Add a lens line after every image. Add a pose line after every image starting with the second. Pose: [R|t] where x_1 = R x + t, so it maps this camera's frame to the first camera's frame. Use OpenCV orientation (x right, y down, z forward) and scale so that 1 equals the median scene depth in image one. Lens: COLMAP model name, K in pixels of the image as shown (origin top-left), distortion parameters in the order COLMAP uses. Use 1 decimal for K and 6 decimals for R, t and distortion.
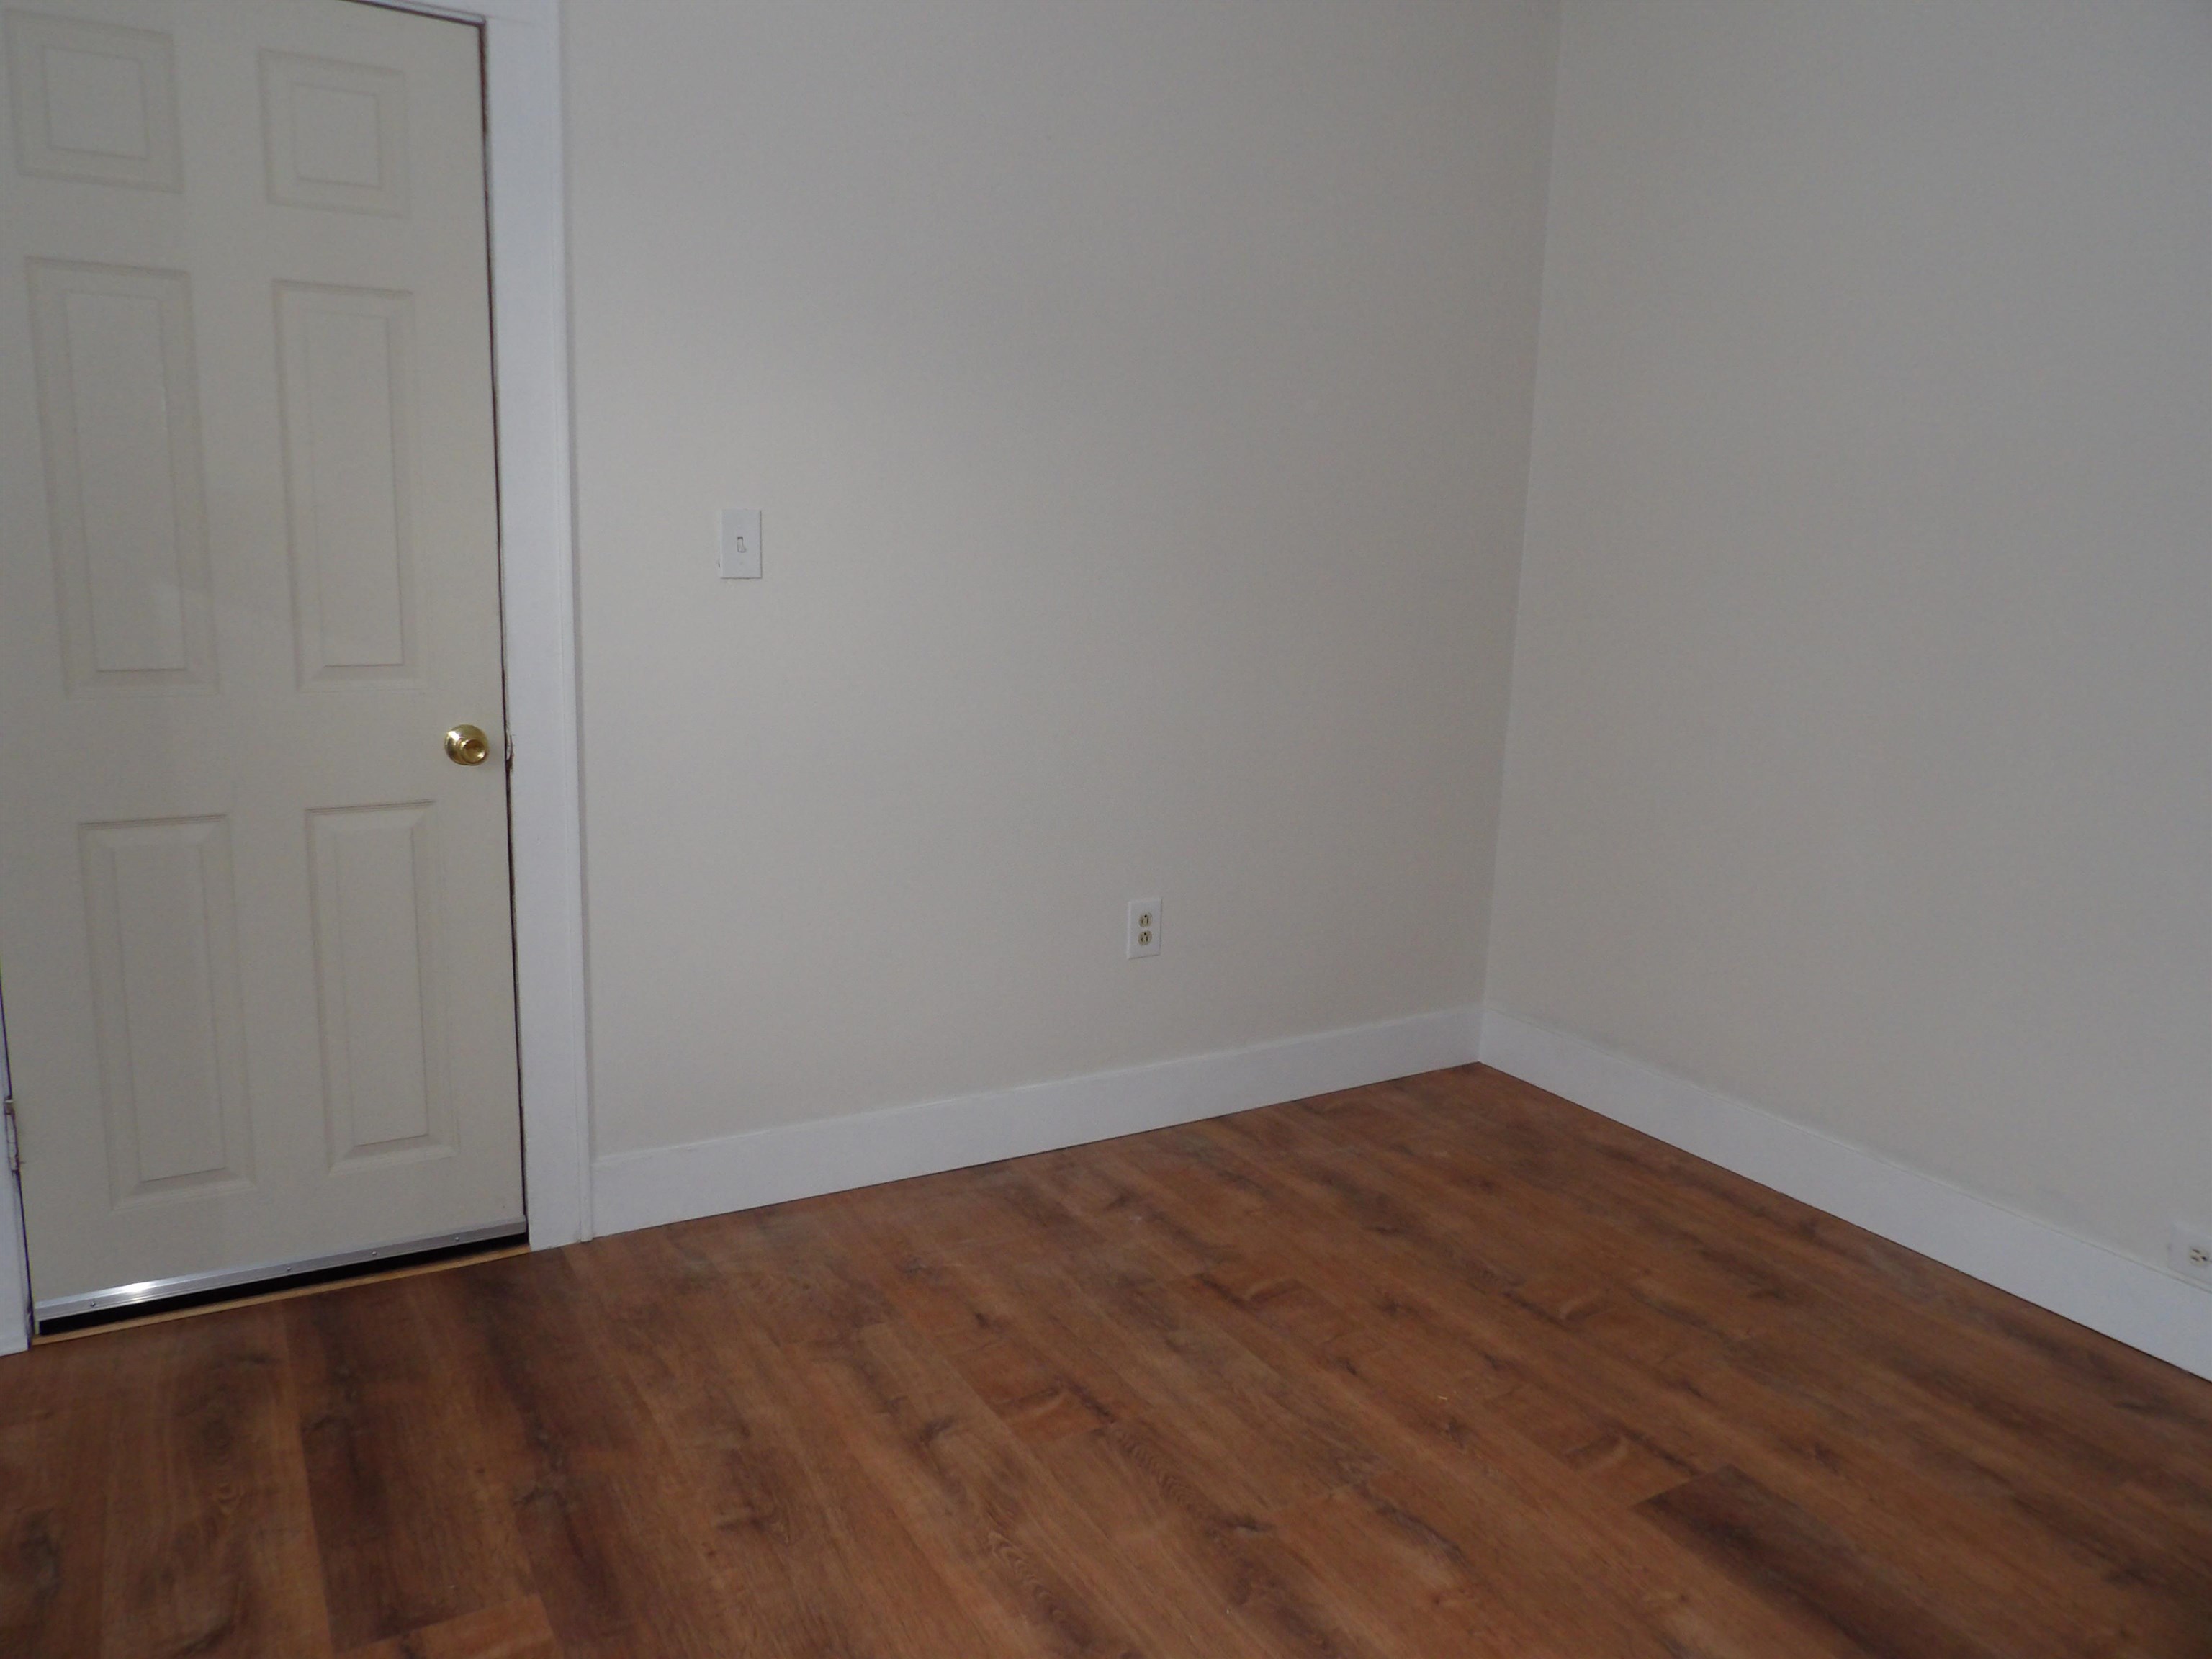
lens RADIAL K [[1555.0, 0, 1089.6], [0, 1555.0, 807.6], [0, 0, 1]] dist [-0.065033, 0.072101]
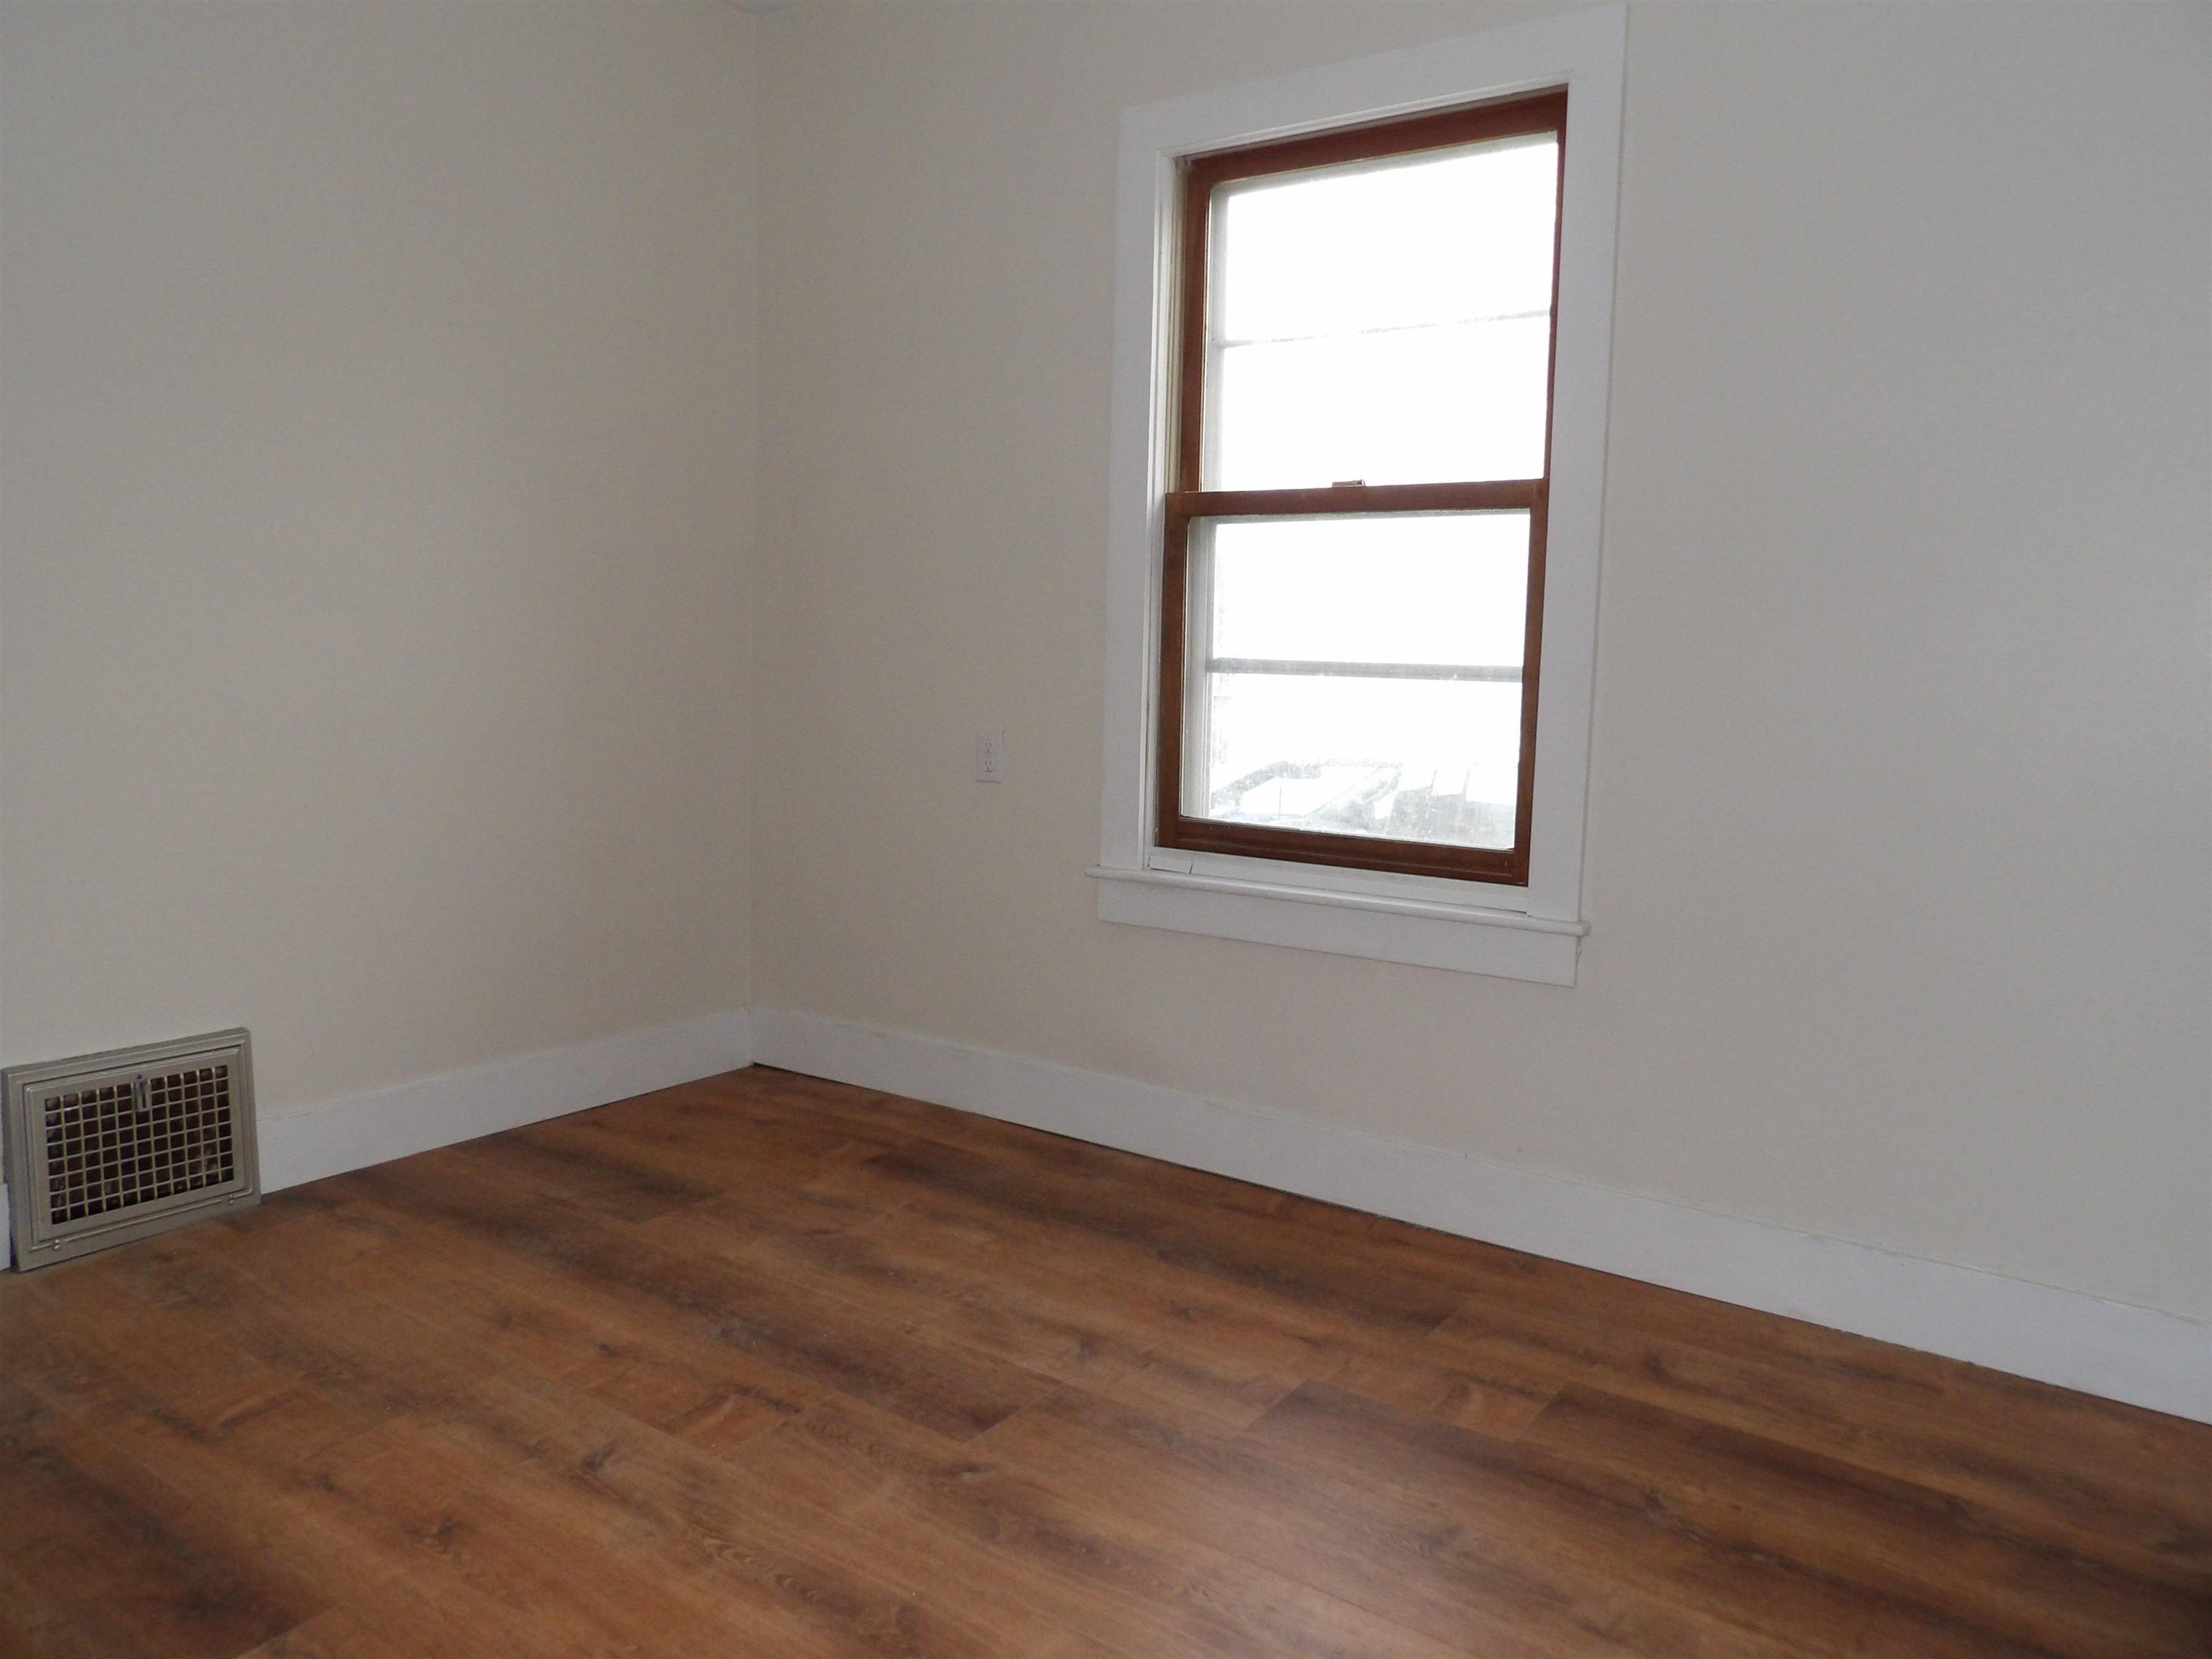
lens RADIAL K [[1555.0, 0, 1089.6], [0, 1555.0, 807.6], [0, 0, 1]] dist [-0.065033, 0.072101]
pose [[-0.912112, -0.015837, -0.409634, 0.285834], [-0.130567, 0.958437, 0.253673, -0.127004], [0.388591, 0.284863, -0.876270, 1.300106]]
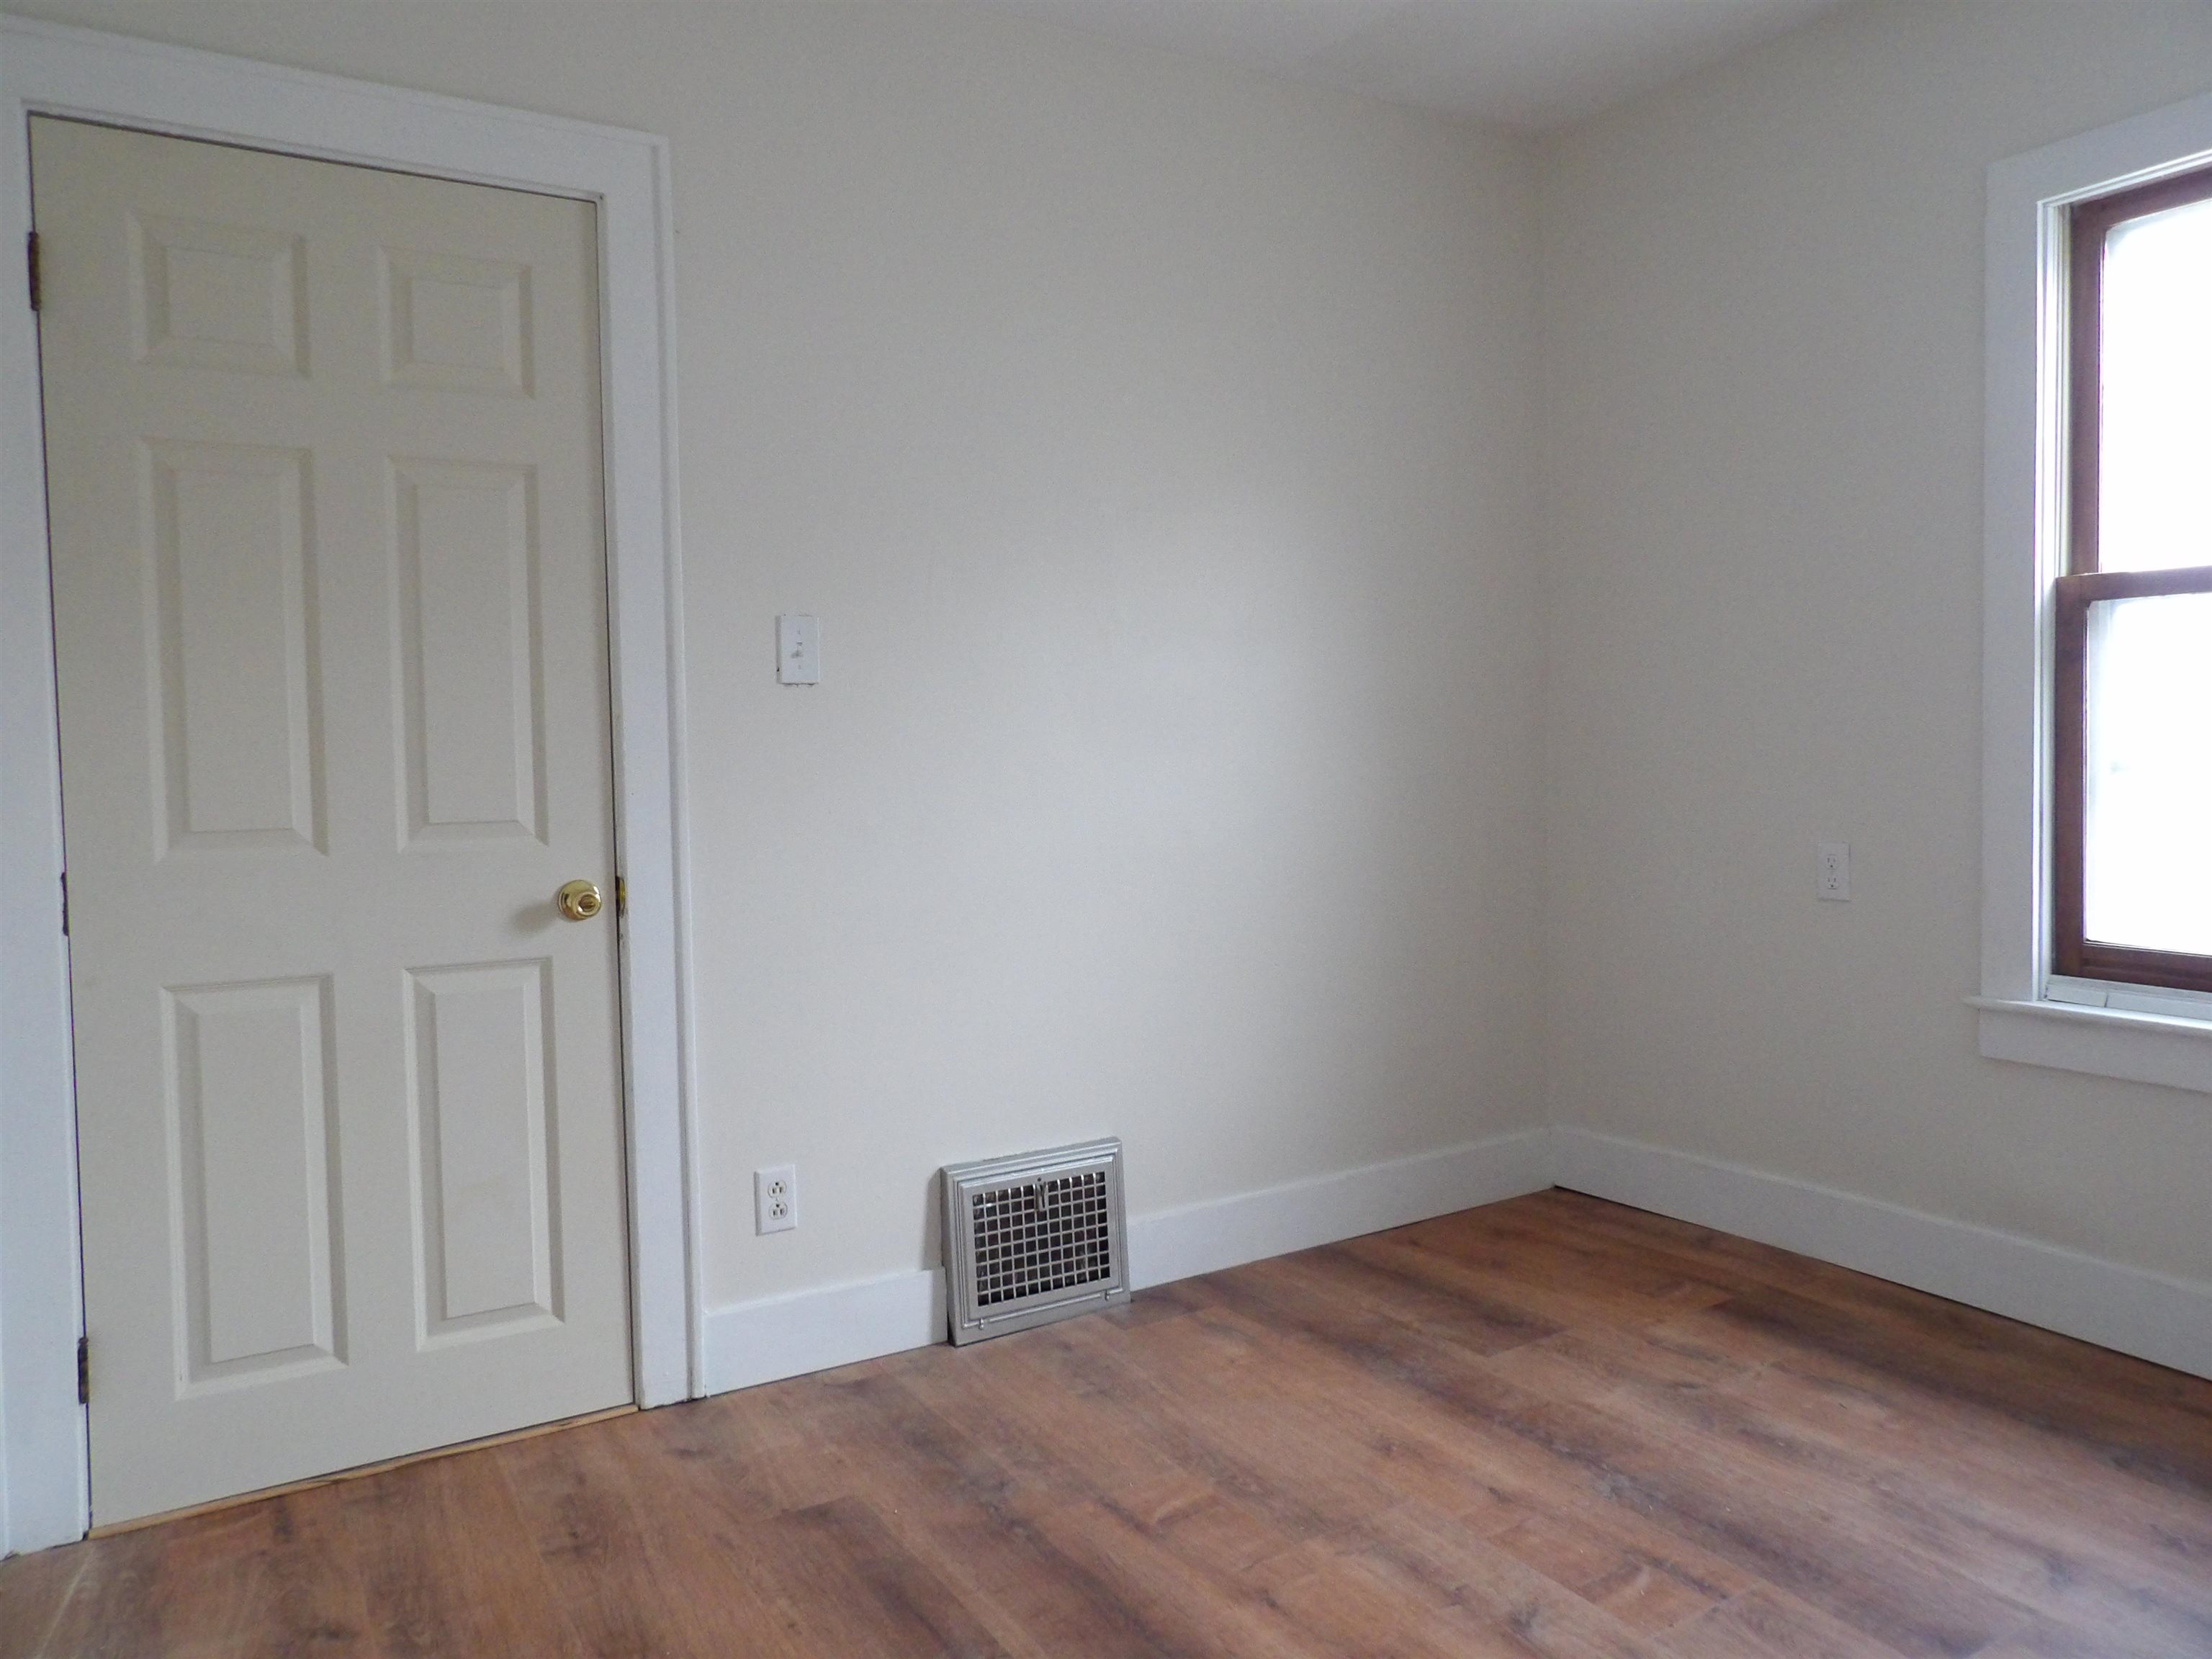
lens RADIAL K [[1555.0, 0, 1089.6], [0, 1555.0, 807.6], [0, 0, 1]] dist [-0.065033, 0.072101]
pose [[-0.999971, -0.007451, 0.001302, 0.411536], [-0.006947, 0.972723, 0.231866, -0.151025], [-0.002994, 0.231851, -0.972747, 1.266117]]
